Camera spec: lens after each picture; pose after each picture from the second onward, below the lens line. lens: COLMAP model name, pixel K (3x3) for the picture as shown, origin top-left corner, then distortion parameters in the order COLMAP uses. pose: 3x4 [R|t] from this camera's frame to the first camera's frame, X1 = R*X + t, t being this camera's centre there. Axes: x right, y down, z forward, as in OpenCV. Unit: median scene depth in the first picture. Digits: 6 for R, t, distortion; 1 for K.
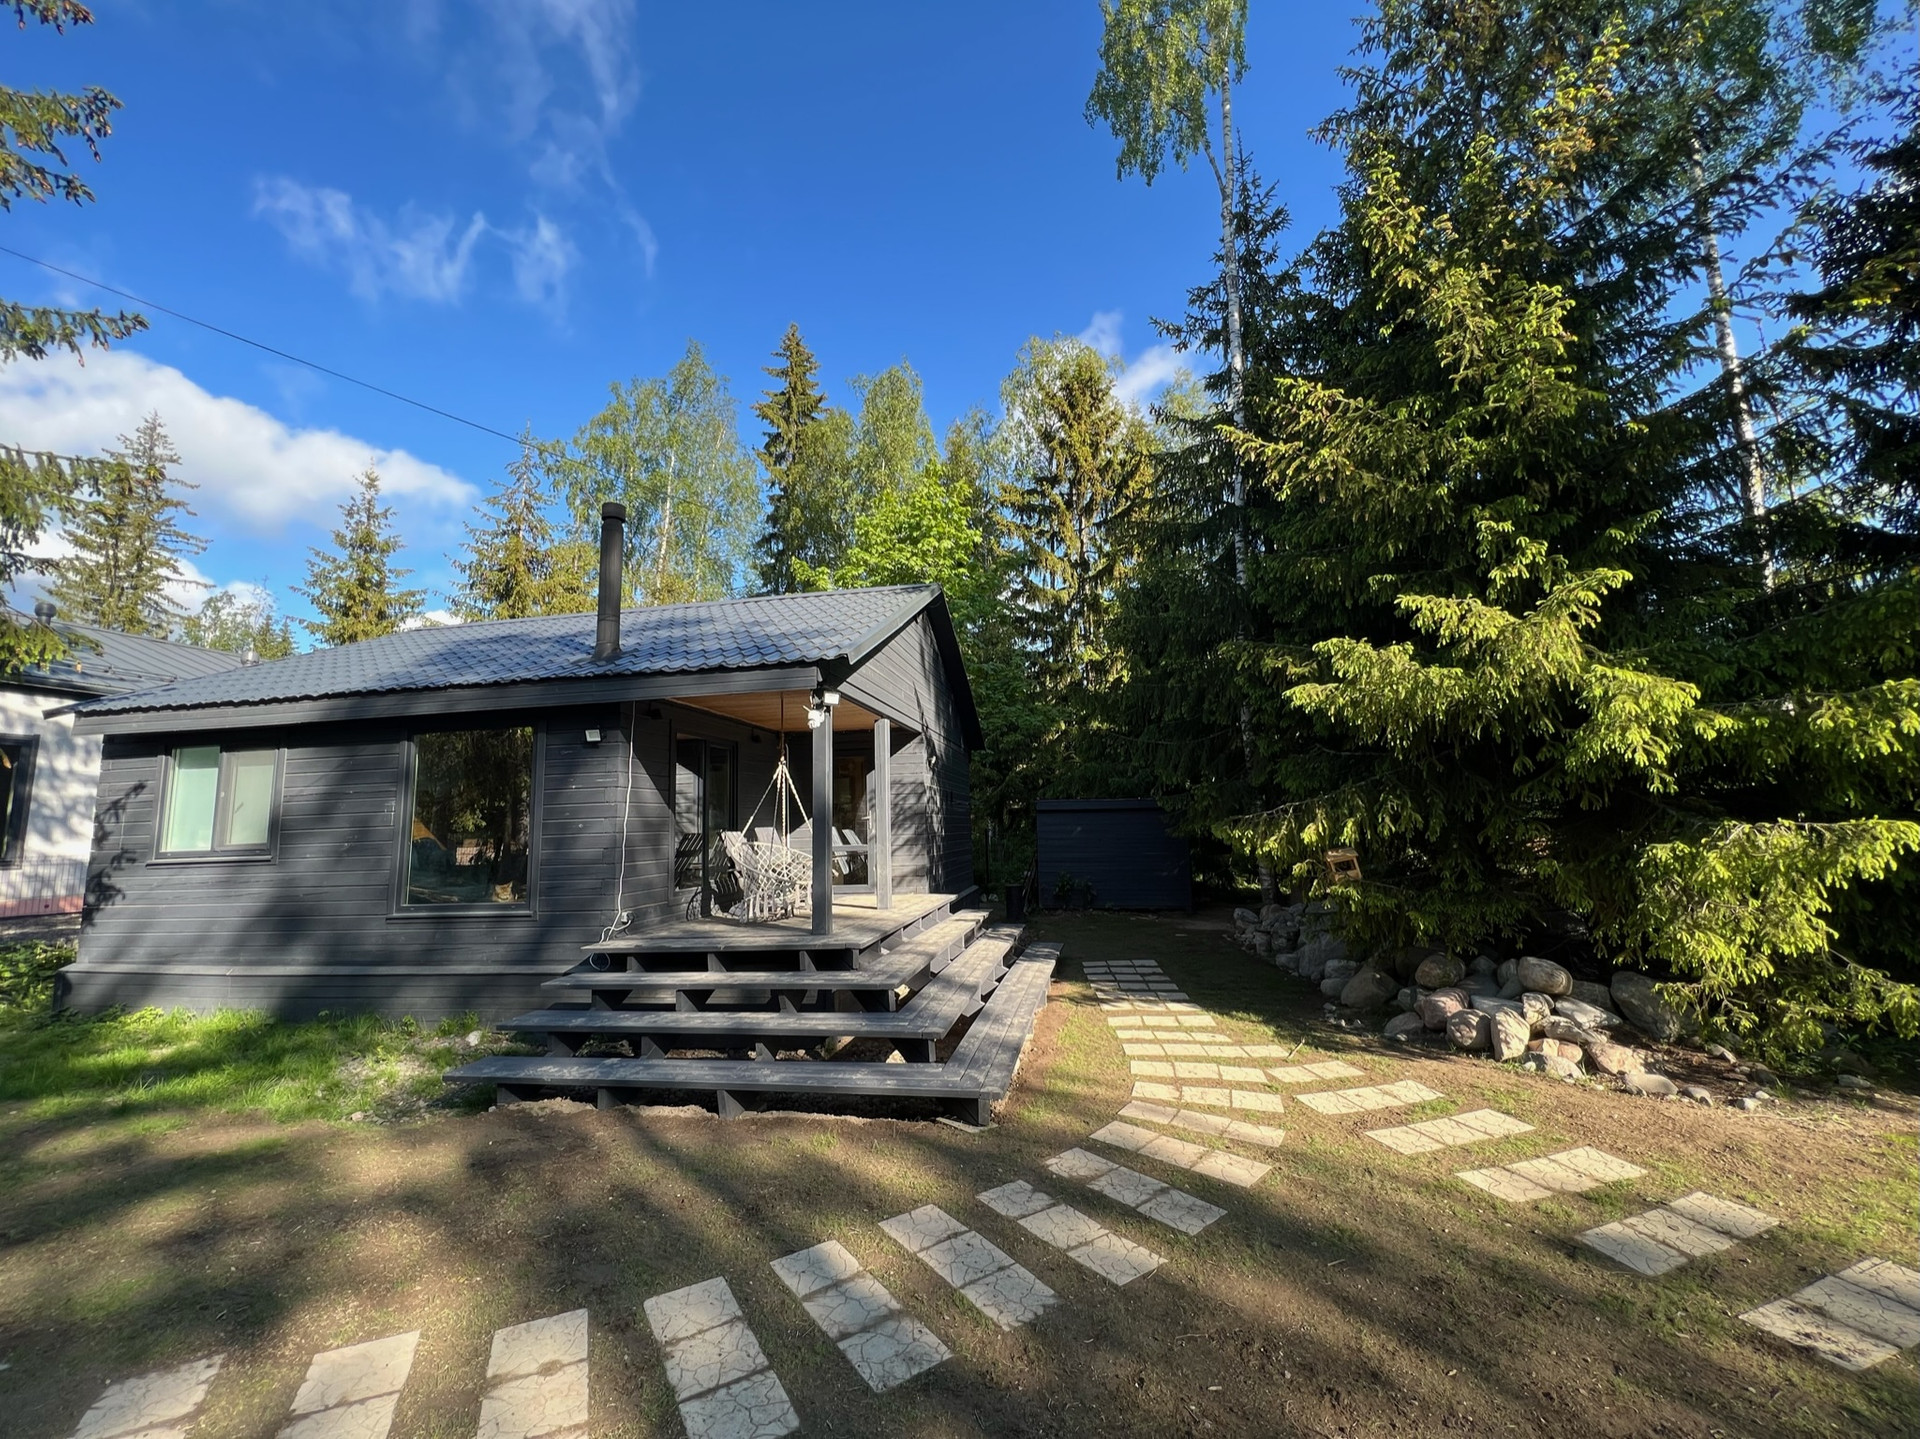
lens RADIAL K [[766.6, 0, 956.7], [0, 766.6, 720.5], [0, 0, 1]] dist [0.004901, -0.000291]
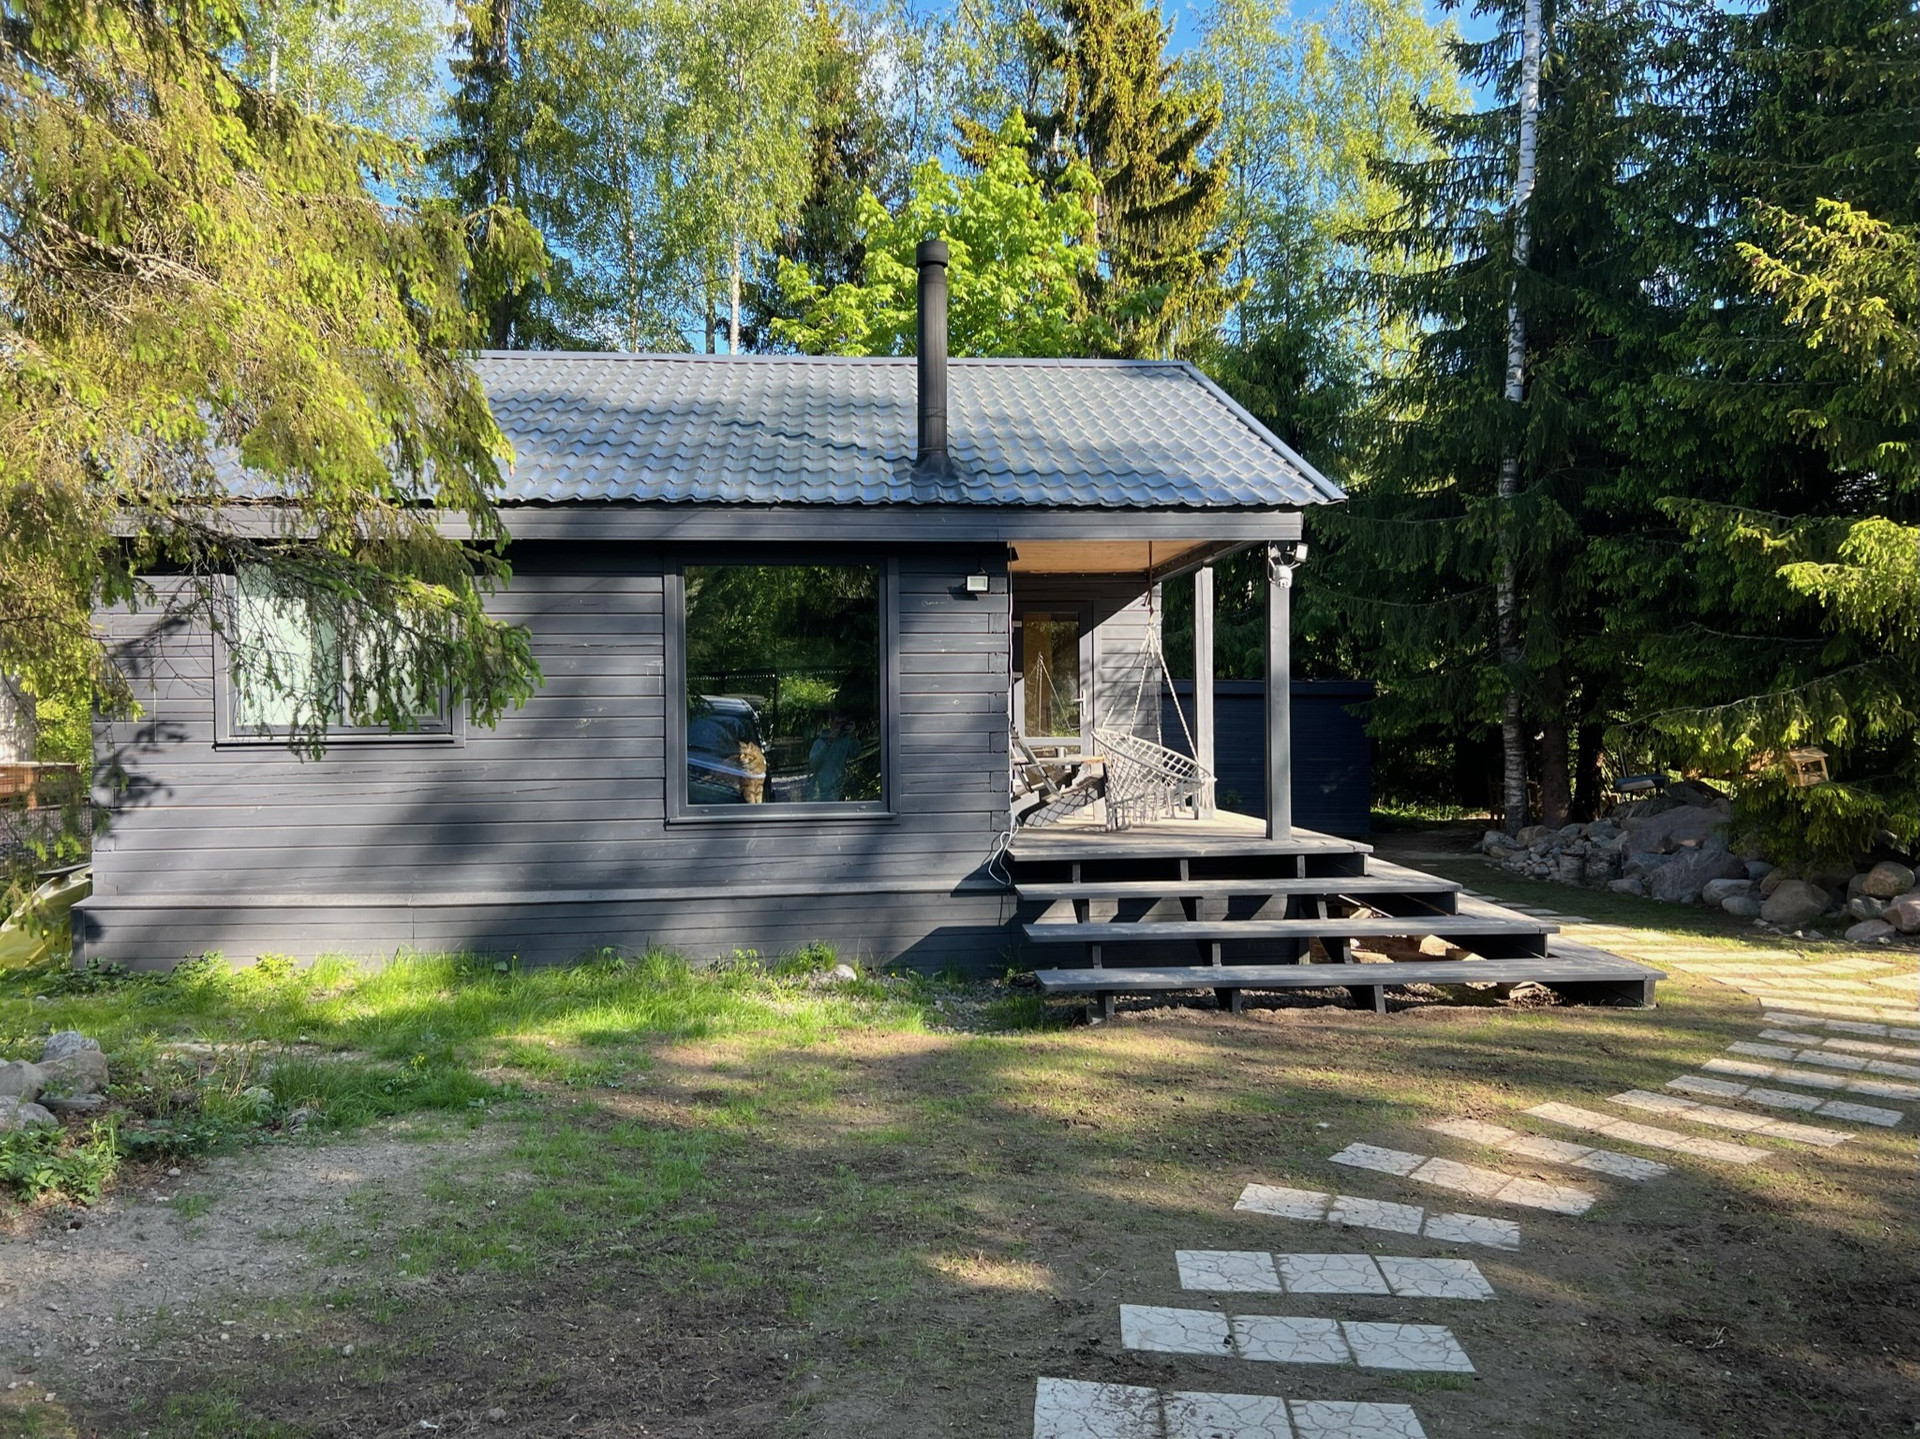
lens RADIAL K [[1440.2, 0, 951.0], [0, 1440.2, 722.0], [0, 0, 1]] dist [0.008172, -0.000006]
pose [[0.971245, 0.021066, 0.237149, -0.666892], [-0.054246, 0.989459, 0.134270, -0.027193], [-0.231821, -0.143274, 0.962149, -0.294141]]
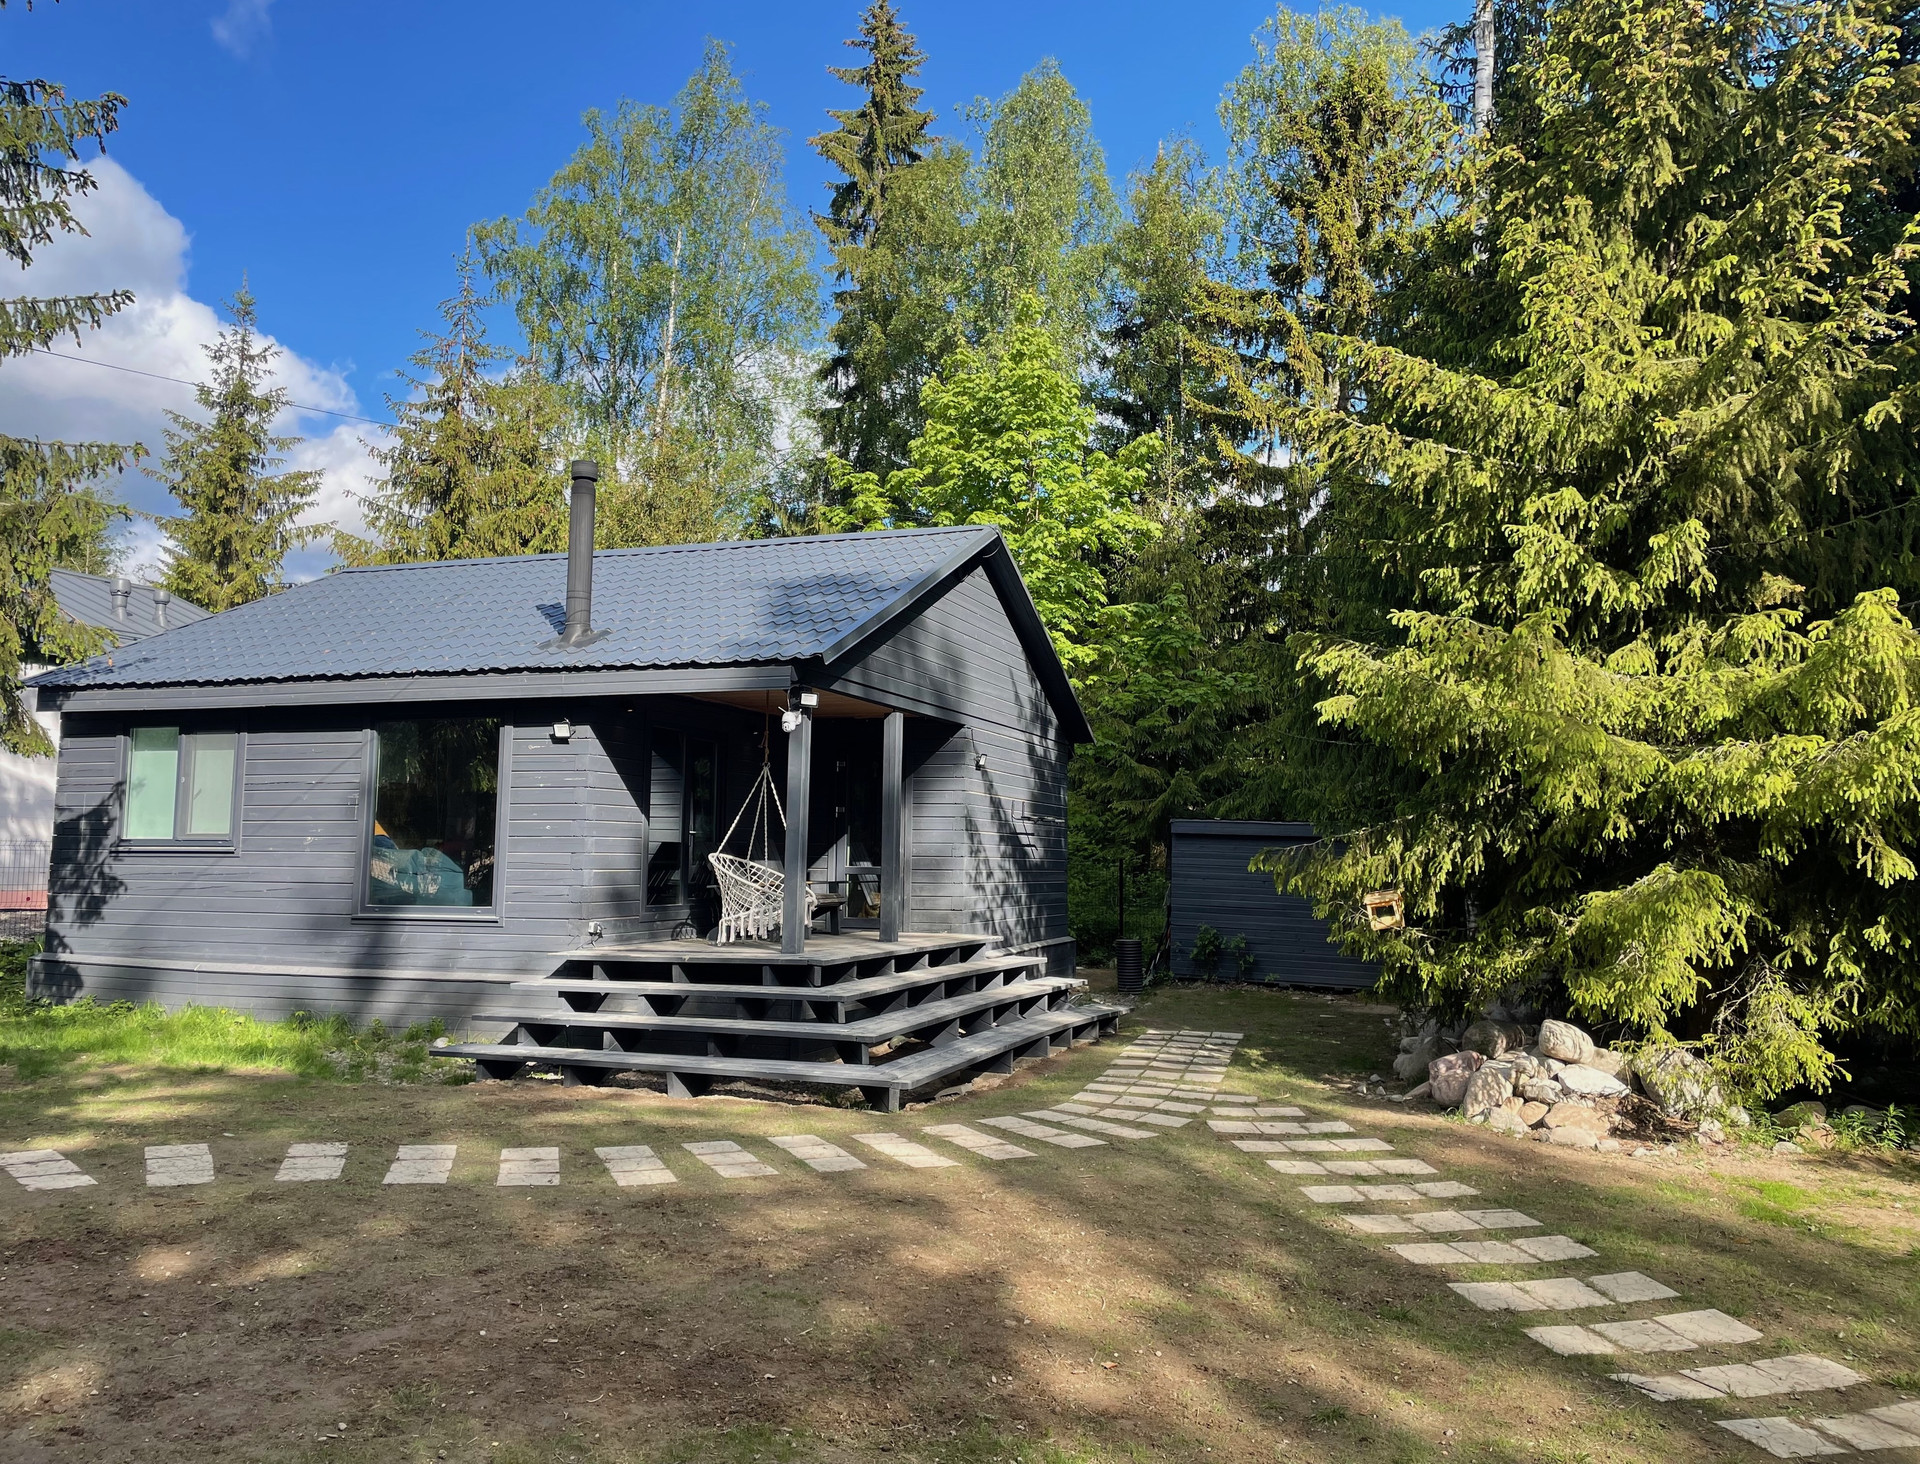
lens RADIAL K [[1442.8, 0, 971.3], [0, 1442.8, 708.0], [0, 0, 1]] dist [0.030267, 0.000031]
pose [[0.986881, 0.025934, -0.159351, 0.232985], [-0.020452, 0.999144, 0.035946, -0.064716], [0.160147, -0.032215, 0.986567, -0.513761]]
